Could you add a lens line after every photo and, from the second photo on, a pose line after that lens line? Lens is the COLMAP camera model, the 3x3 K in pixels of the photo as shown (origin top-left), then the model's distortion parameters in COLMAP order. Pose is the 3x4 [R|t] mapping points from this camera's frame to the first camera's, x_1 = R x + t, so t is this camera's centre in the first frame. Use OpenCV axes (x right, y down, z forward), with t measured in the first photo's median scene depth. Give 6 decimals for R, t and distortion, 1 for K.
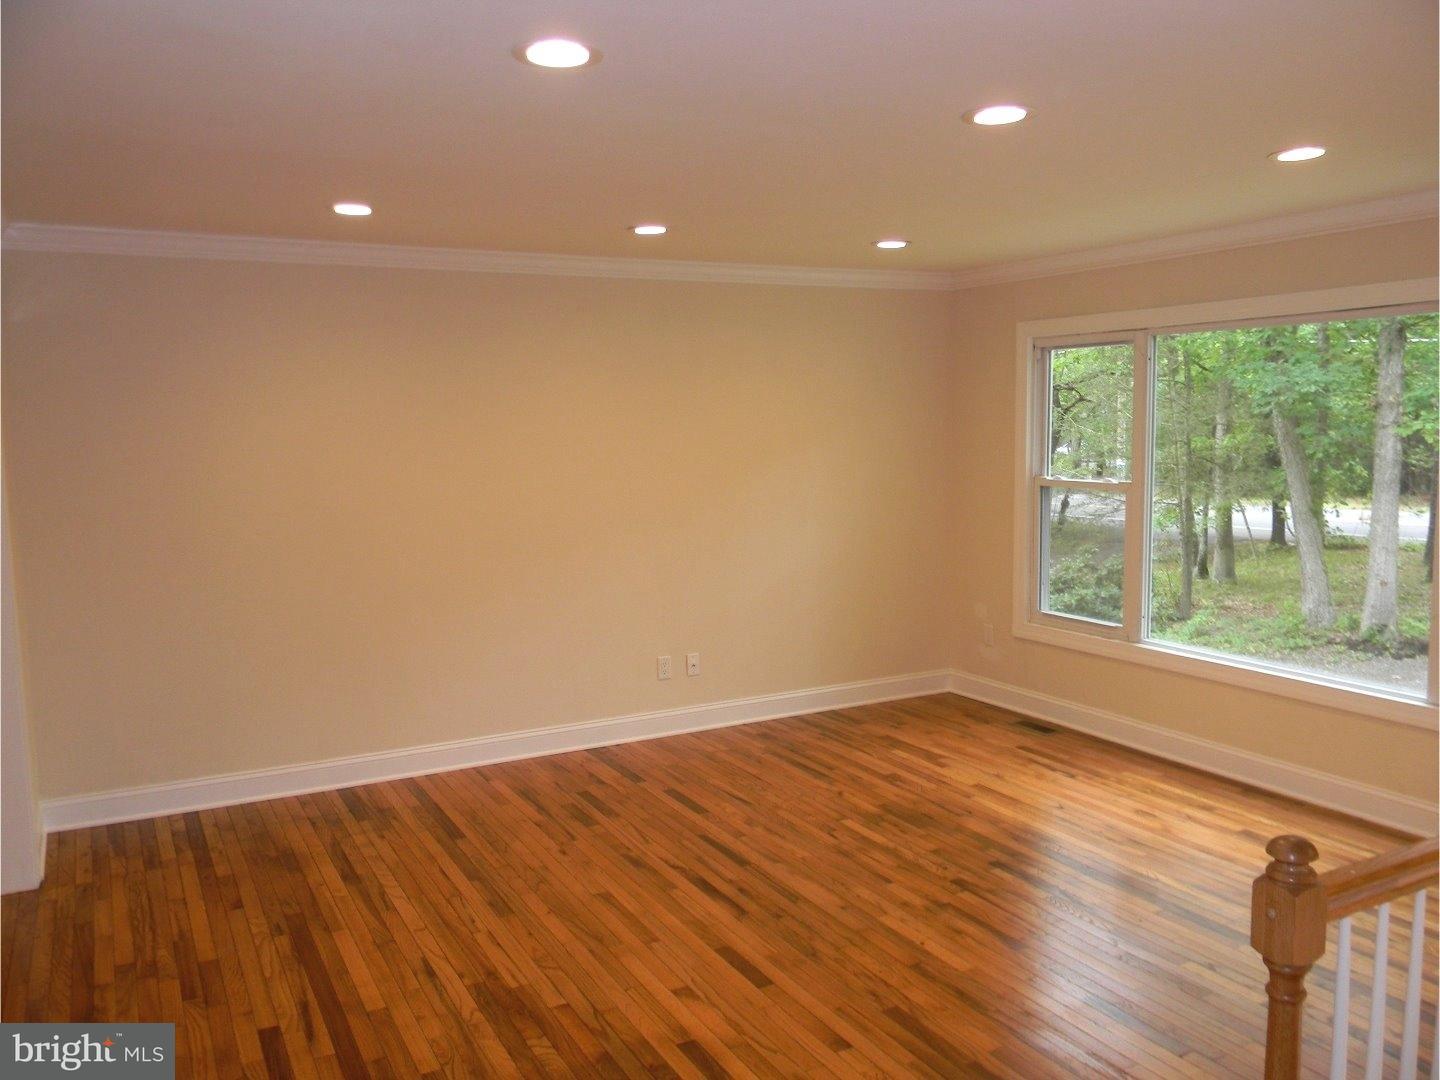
lens RADIAL K [[1165.3, 0, 708.3], [0, 1165.3, 546.9], [0, 0, 1]] dist [-0.000305, -0.008787]
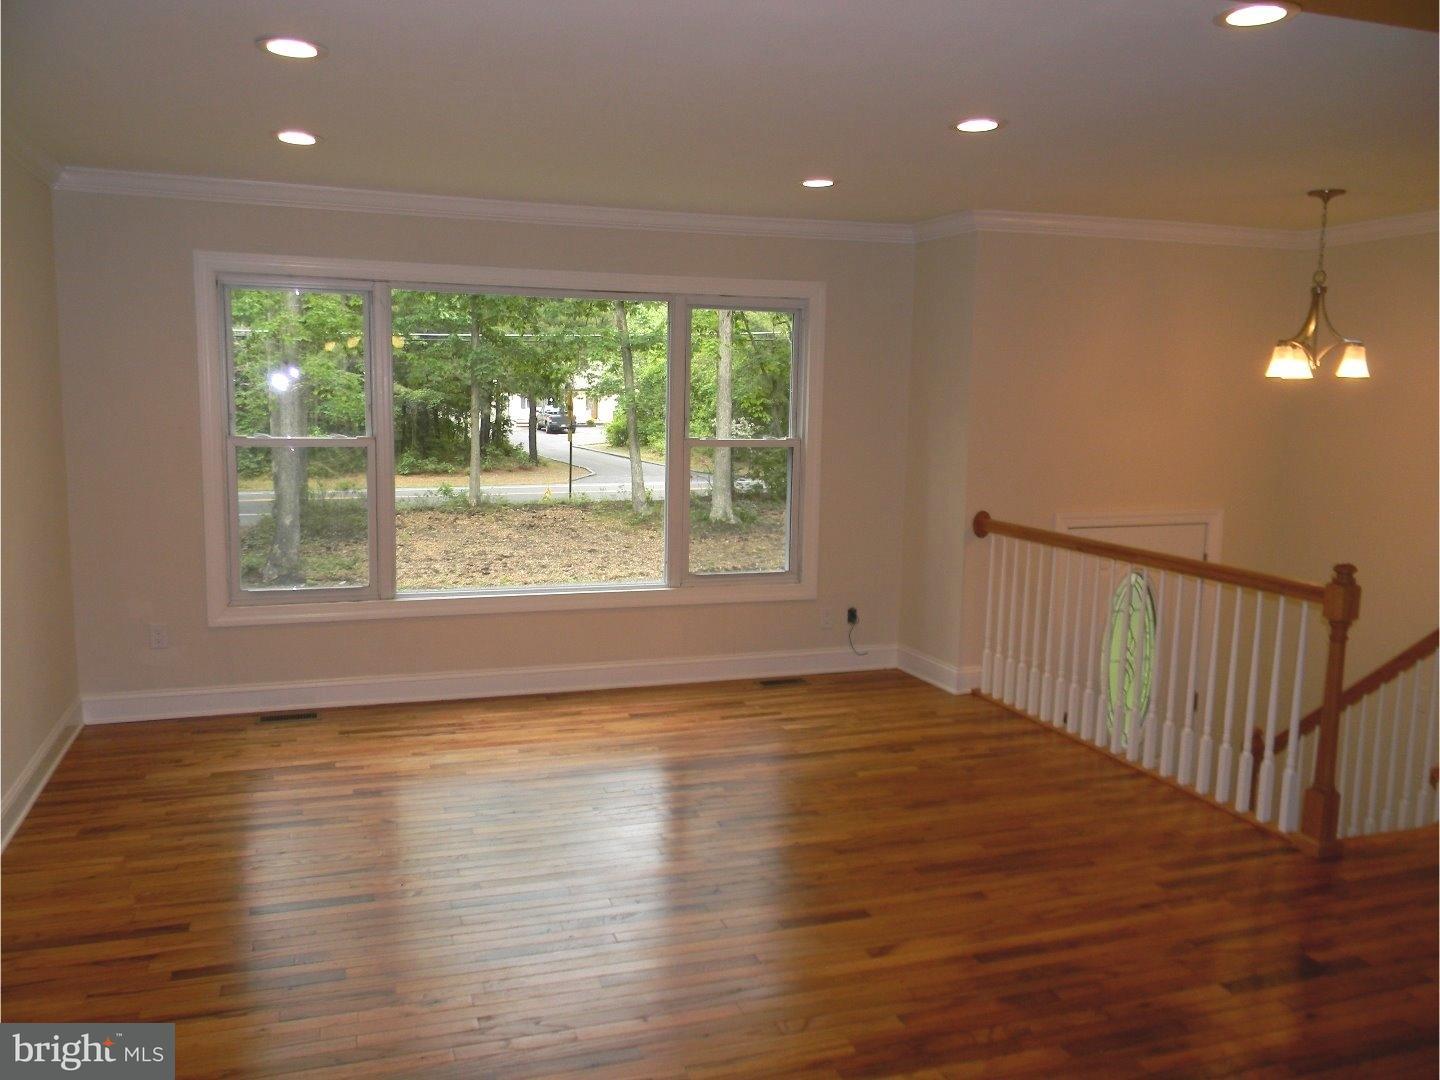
lens RADIAL K [[1165.3, 0, 708.3], [0, 1165.3, 546.9], [0, 0, 1]] dist [-0.000305, -0.008787]
pose [[0.143722, -0.109704, 0.983519, -0.622000], [0.087288, 0.991368, 0.097824, -0.038465], [-0.985761, 0.071790, 0.152057, 0.628154]]
